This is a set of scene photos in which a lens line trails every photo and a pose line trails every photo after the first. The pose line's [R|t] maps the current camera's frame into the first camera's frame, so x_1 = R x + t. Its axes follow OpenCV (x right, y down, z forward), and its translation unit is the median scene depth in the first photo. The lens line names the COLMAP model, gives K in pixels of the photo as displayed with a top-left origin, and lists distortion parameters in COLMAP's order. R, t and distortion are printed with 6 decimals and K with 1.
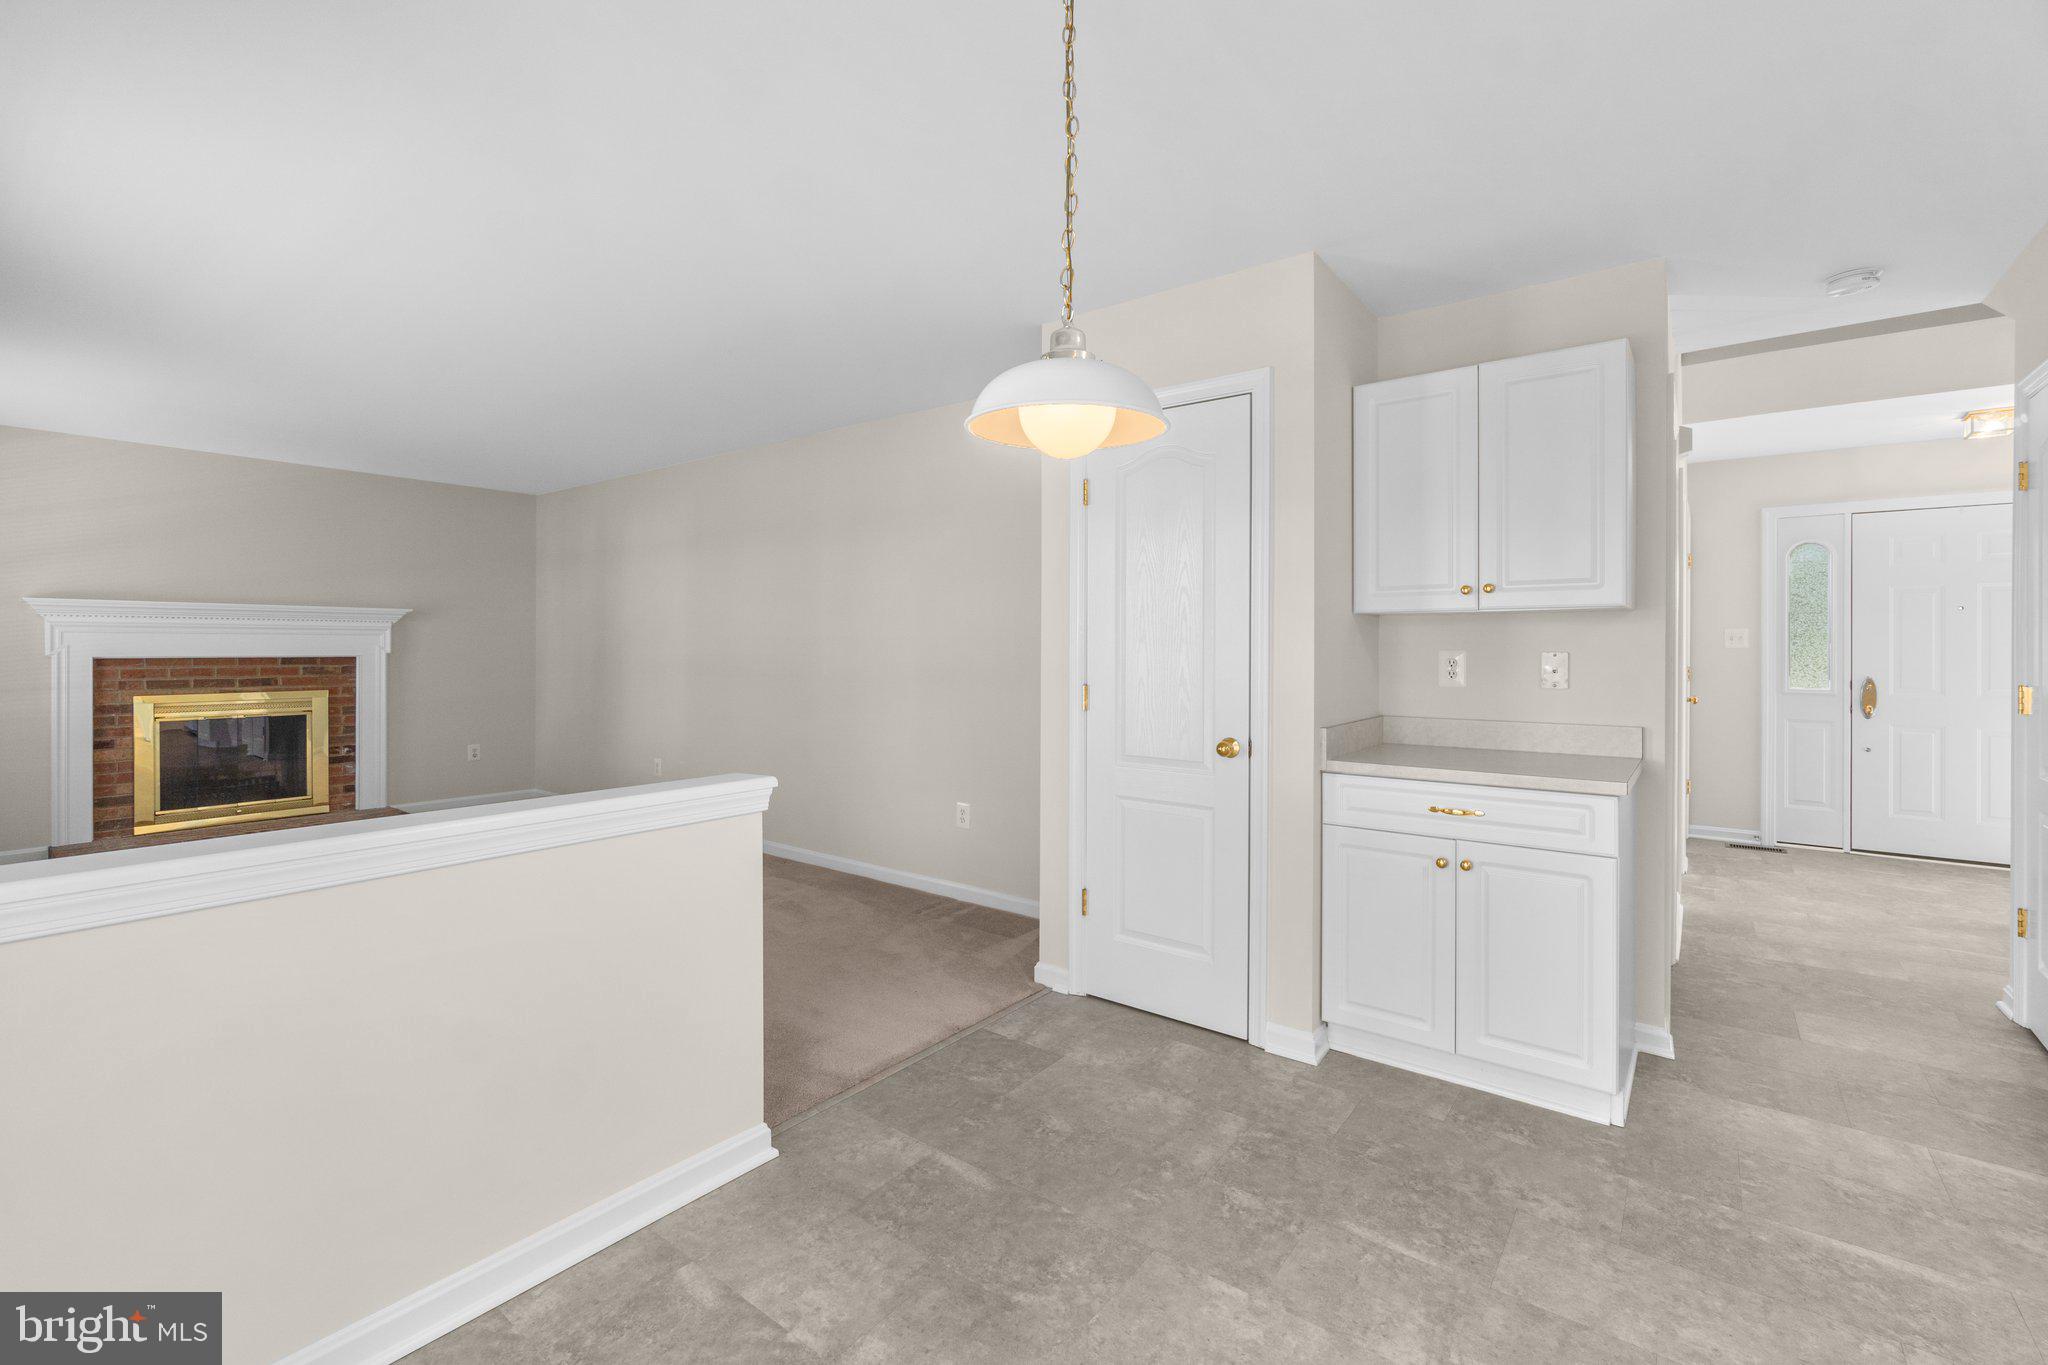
lens RADIAL K [[892.1, 0, 1020.3], [0, 892.1, 652.6], [0, 0, 1]] dist [-0.003173, 0.000250]
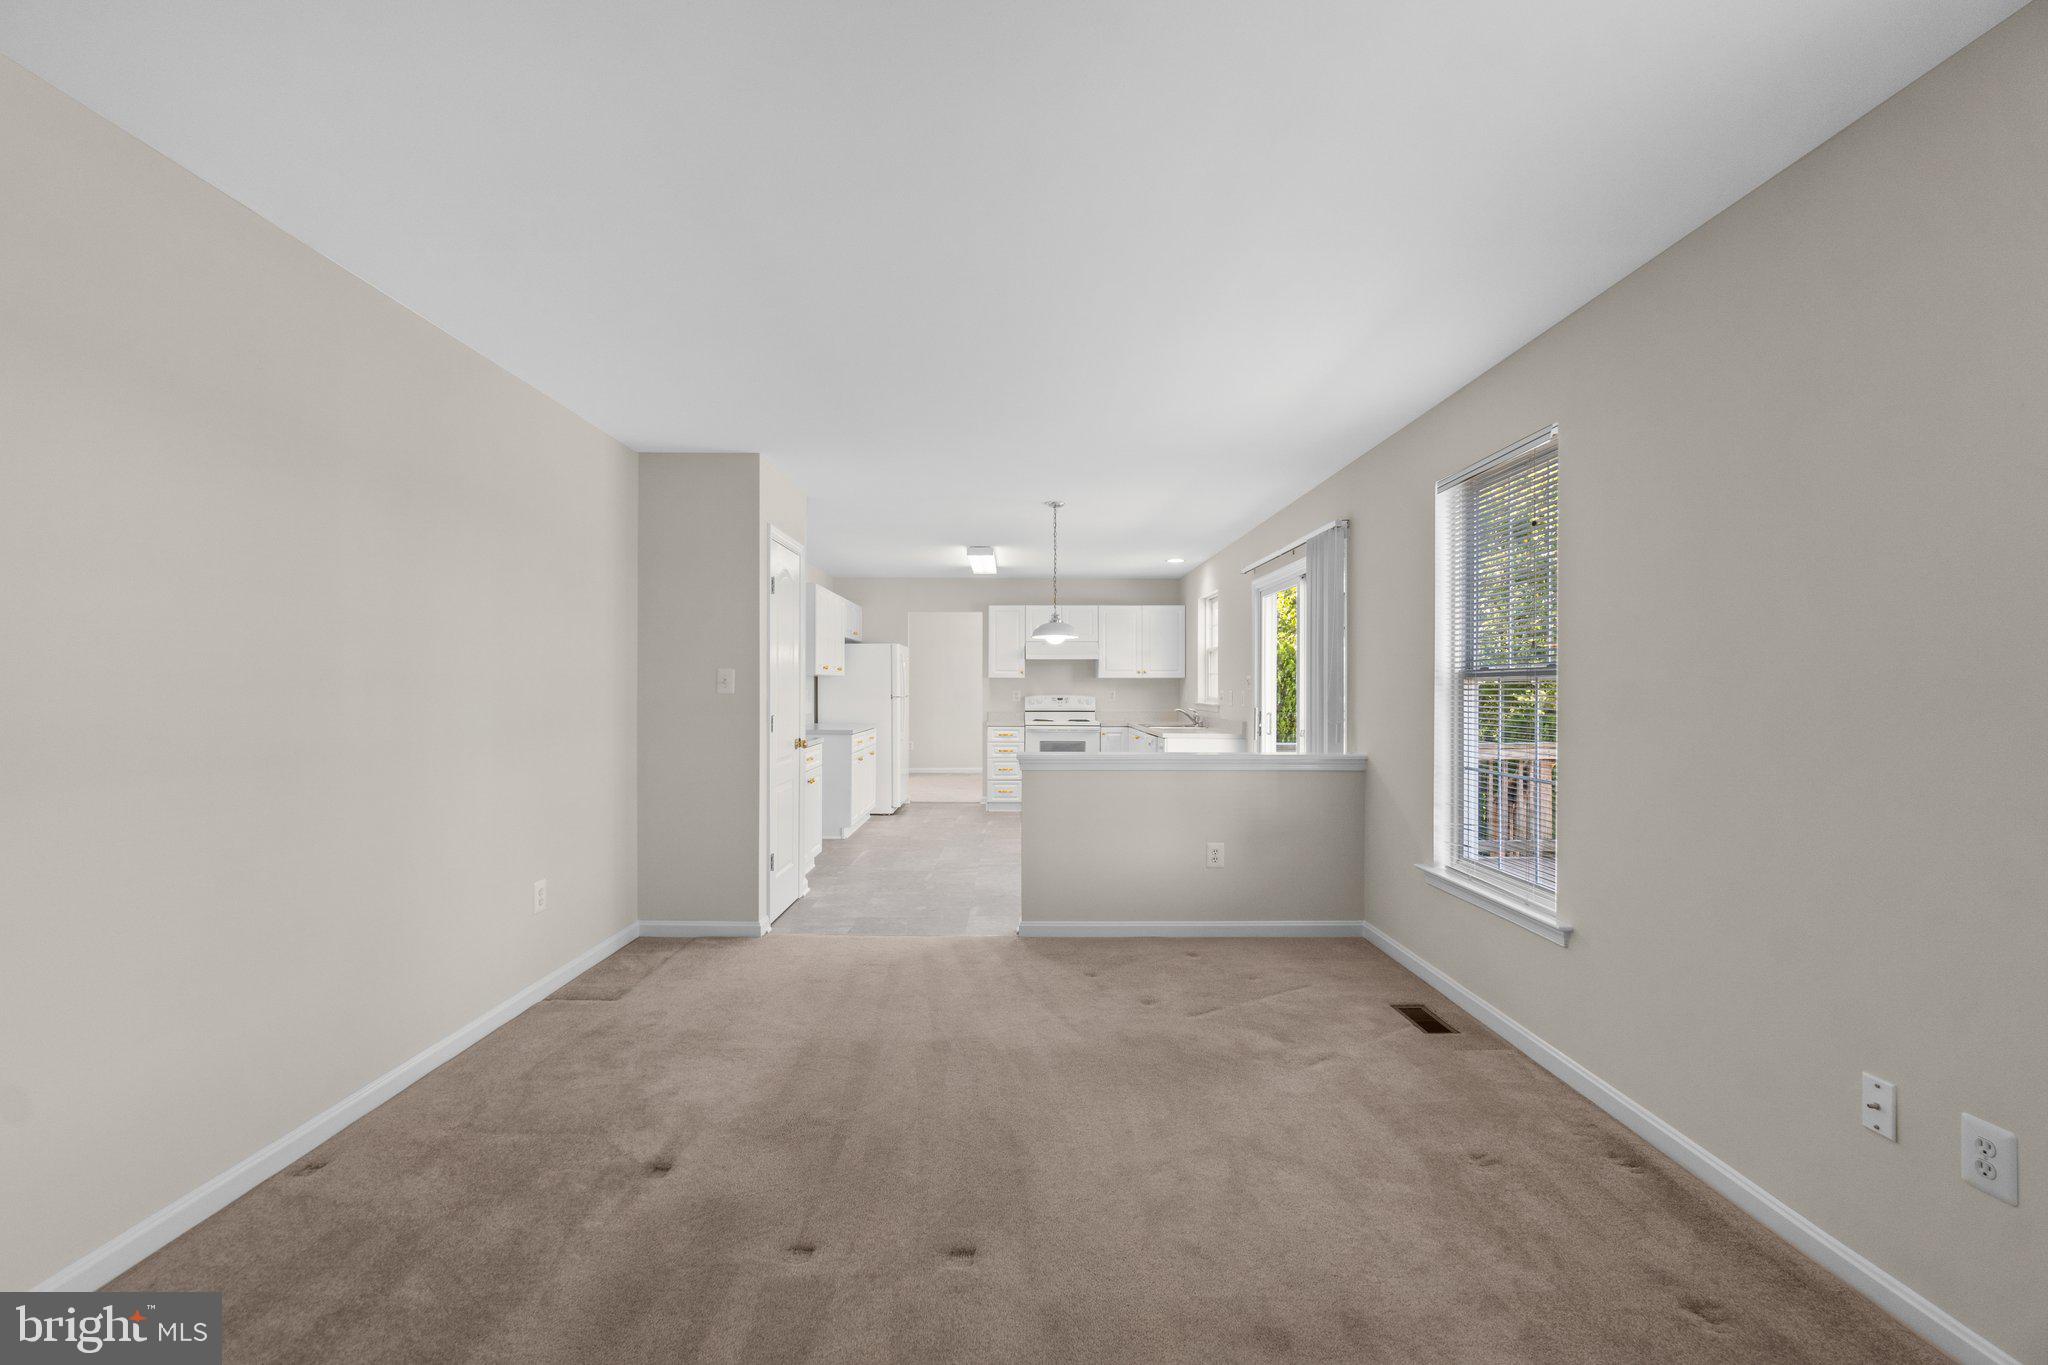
lens RADIAL K [[851.6, 0, 995.7], [0, 851.6, 685.2], [0, 0, 1]] dist [-0.001106, 0.000102]
pose [[-0.590258, 0.000081, 0.807215, -0.812896], [0.003839, 0.999989, 0.002708, -0.010711], [-0.807206, 0.004697, -0.590251, 0.966274]]
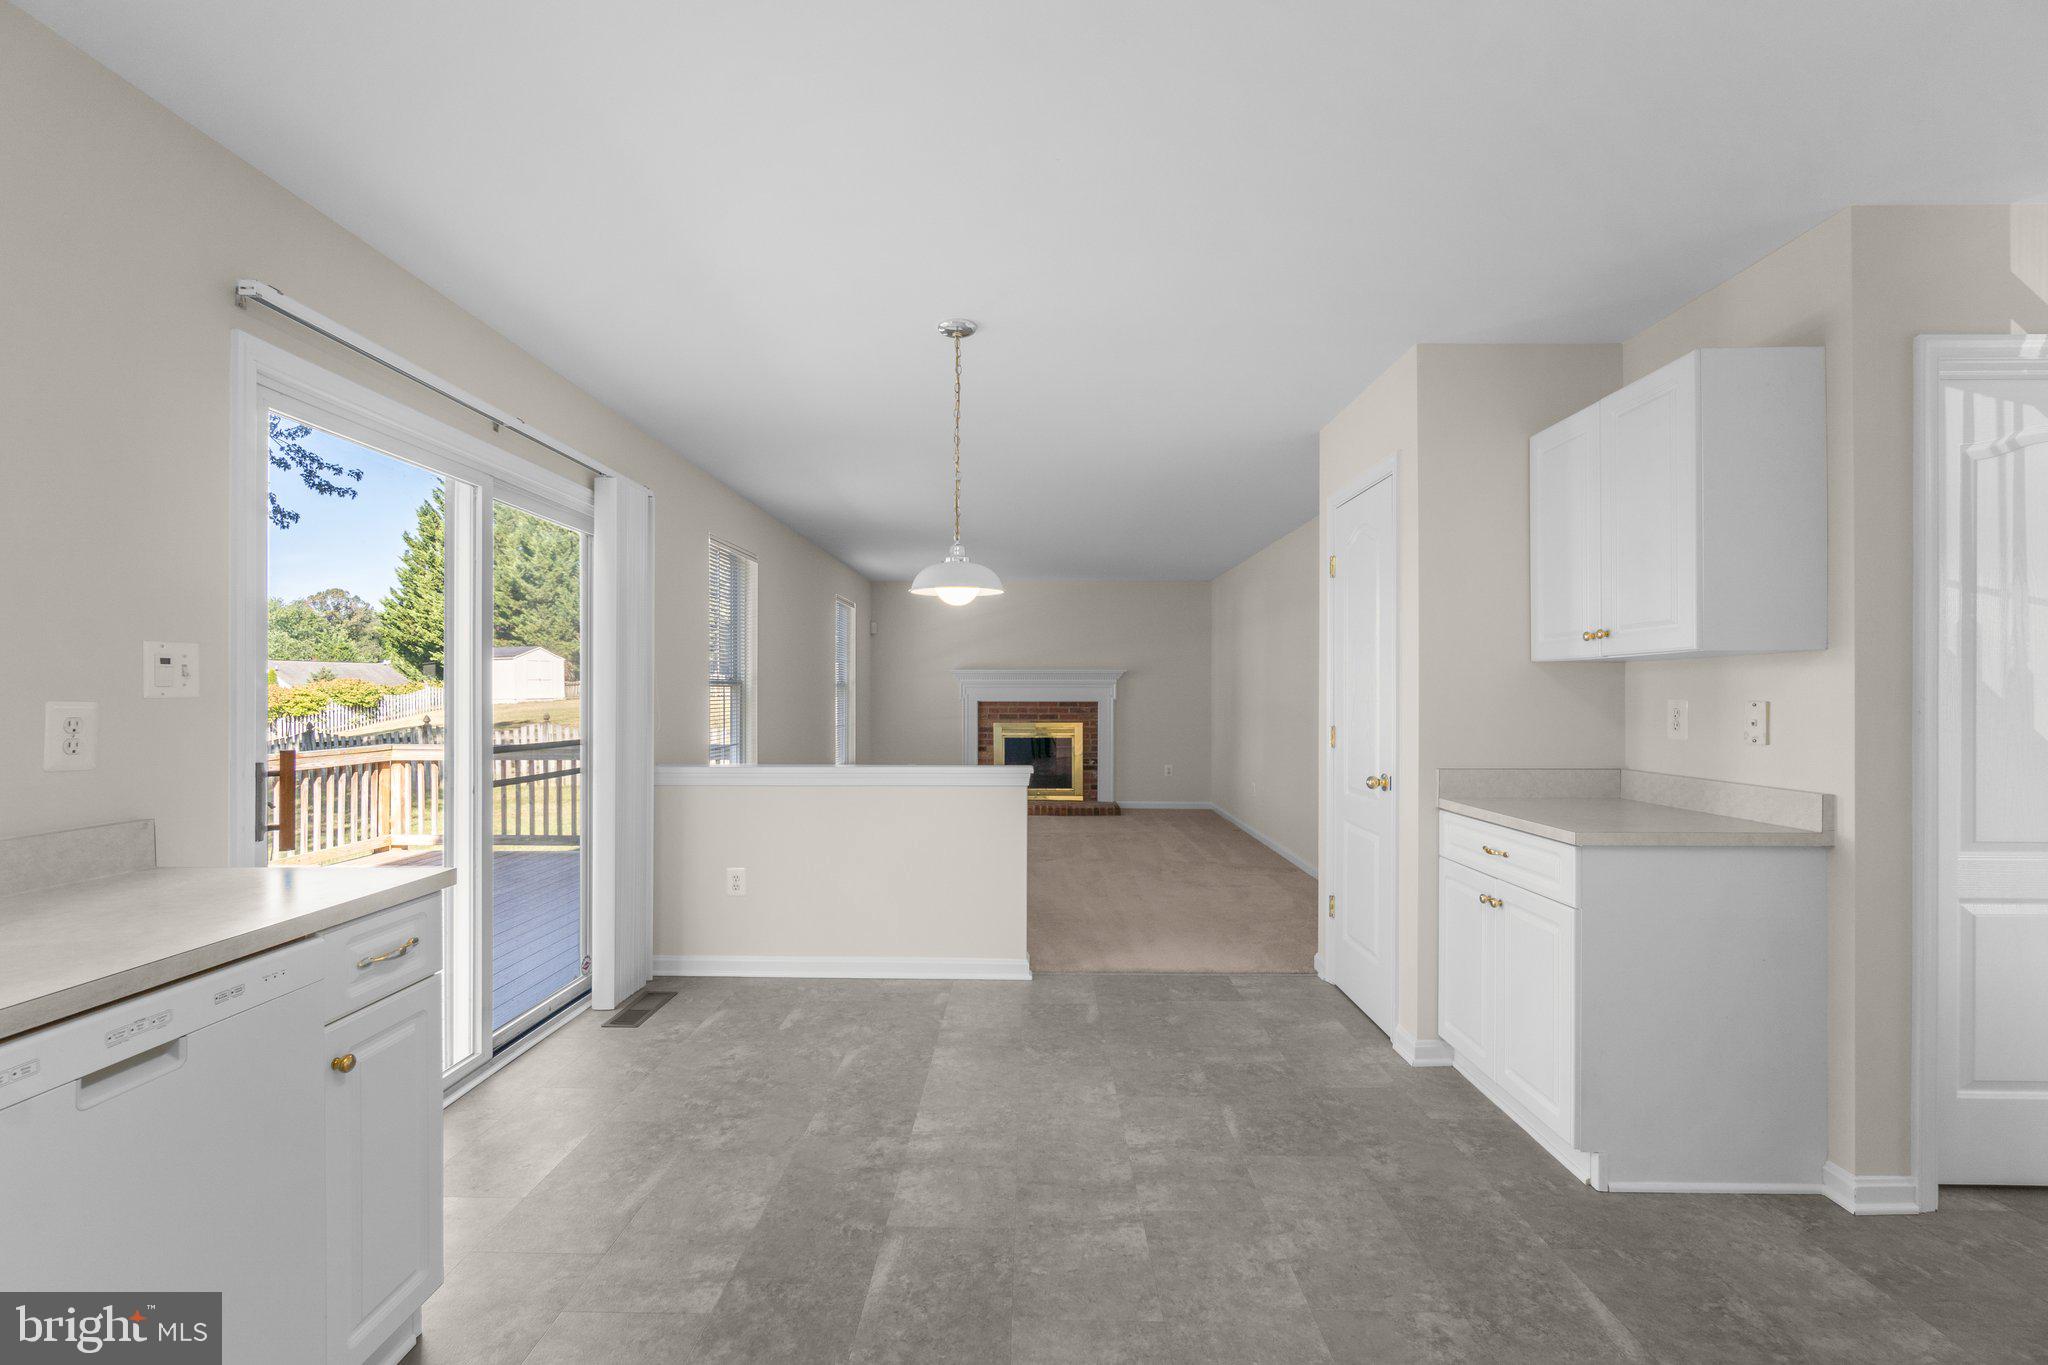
lens RADIAL K [[902.1, 0, 1027.6], [0, 902.1, 702.1], [0, 0, 1]] dist [0.000727, 0.000302]
pose [[0.602104, 0.006364, -0.798392, 0.503491], [-0.005729, 0.999977, 0.003650, 0.000544], [0.798397, 0.002376, 0.602127, -0.041416]]
